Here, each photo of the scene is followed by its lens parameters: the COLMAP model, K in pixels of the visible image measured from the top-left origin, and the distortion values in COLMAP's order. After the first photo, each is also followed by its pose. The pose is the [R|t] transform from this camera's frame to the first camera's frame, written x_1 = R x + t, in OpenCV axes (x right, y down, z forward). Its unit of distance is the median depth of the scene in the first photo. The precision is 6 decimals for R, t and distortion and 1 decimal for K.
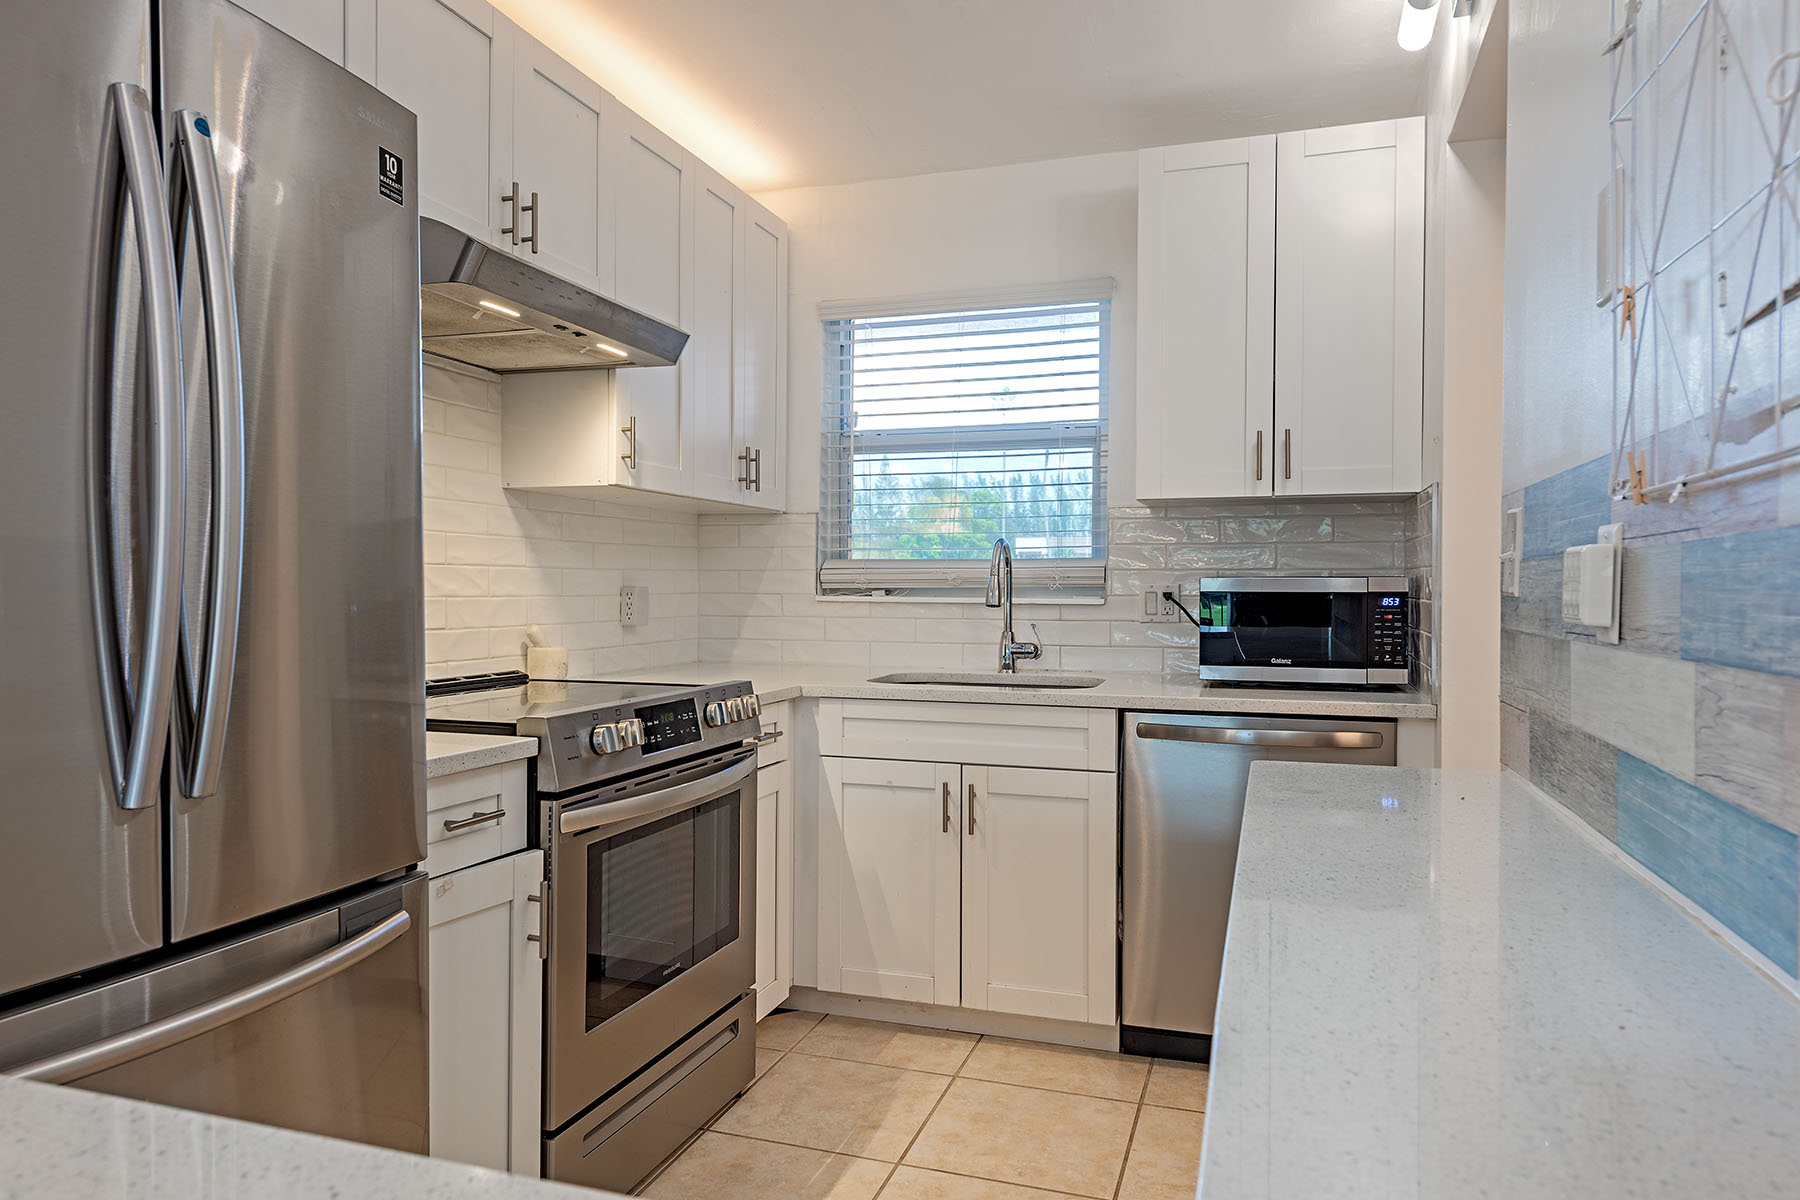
lens RADIAL K [[1136.0, 0, 896.8], [0, 1136.0, 594.3], [0, 0, 1]] dist [-0.002361, -0.000969]
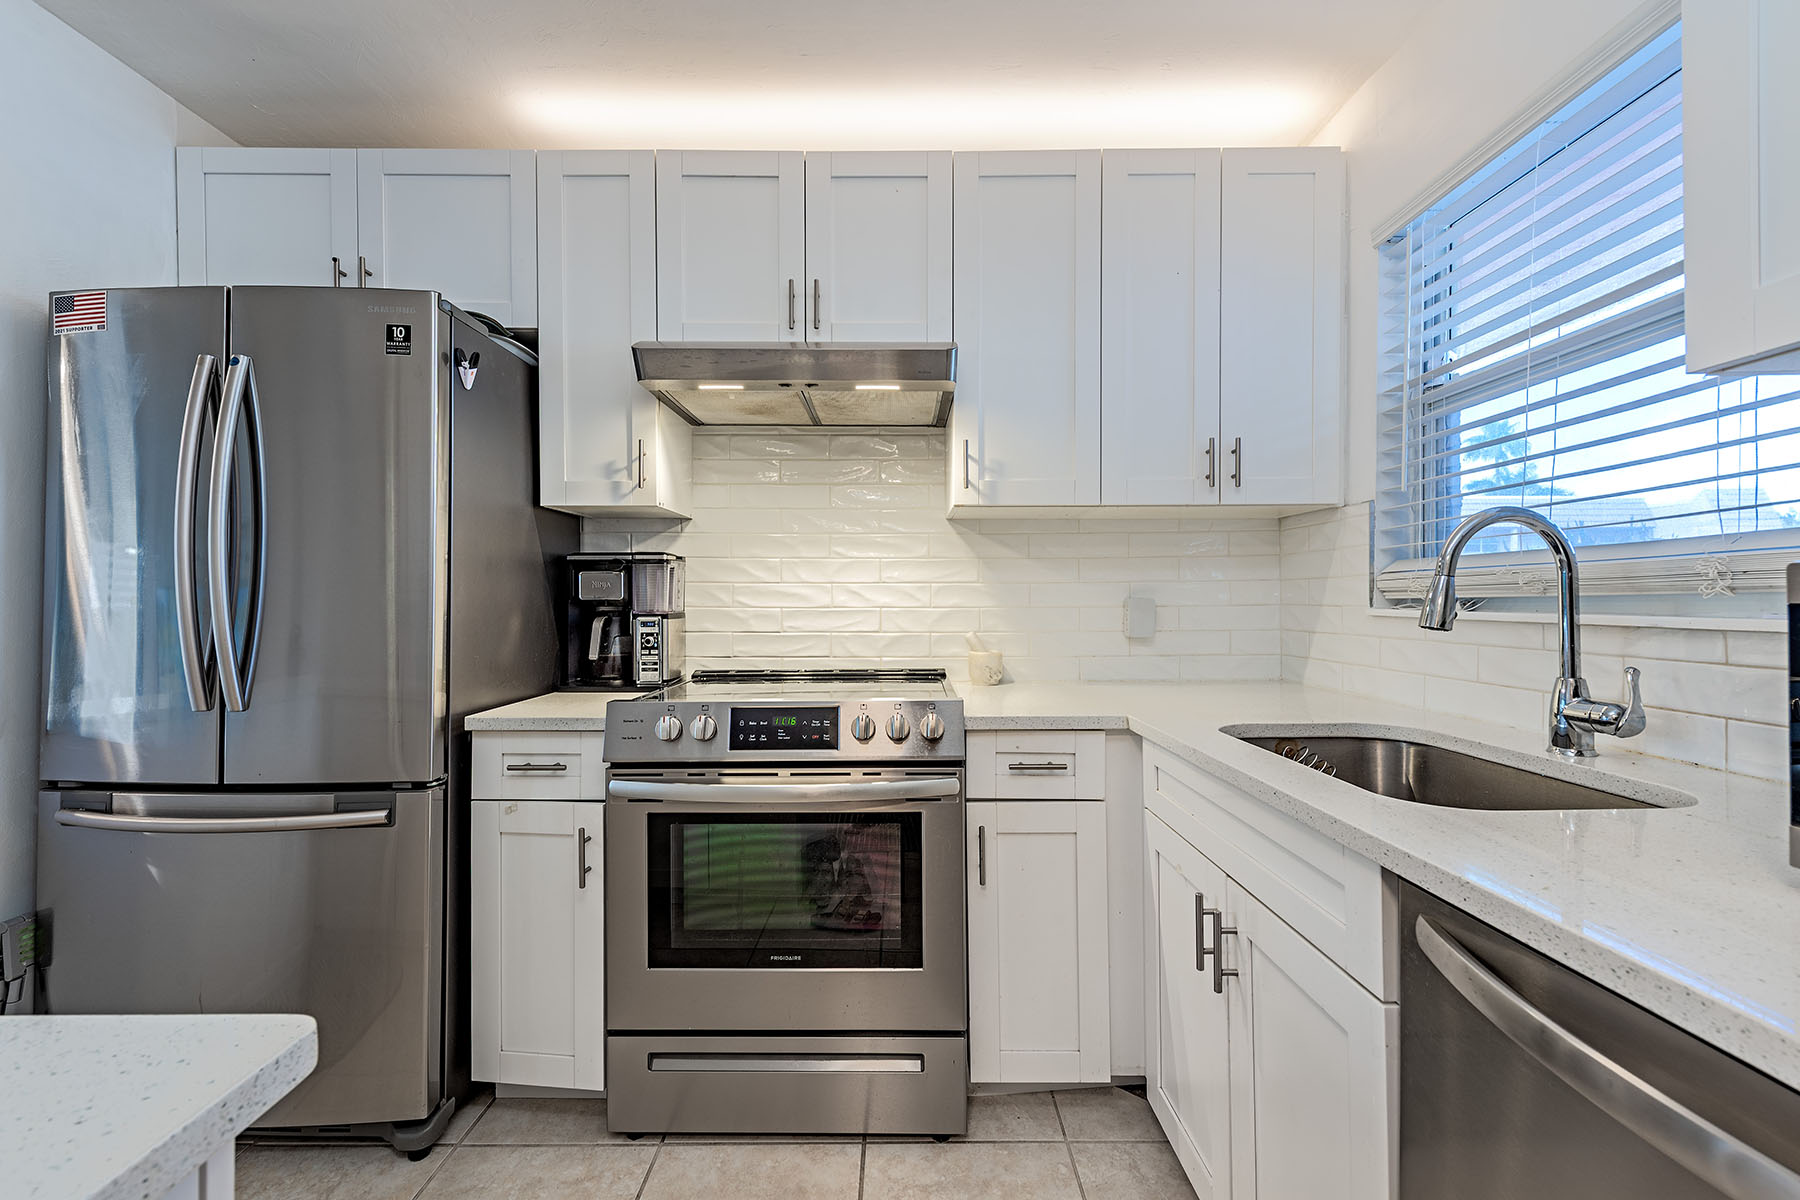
lens RADIAL K [[746.0, 0, 895.2], [0, 746.0, 599.8], [0, 0, 1]] dist [0.006443, -0.003095]
pose [[0.321852, -0.006559, -0.946767, 0.424582], [-0.002379, 0.999967, -0.007737, -0.000458], [0.946787, 0.004742, 0.321826, 0.740361]]
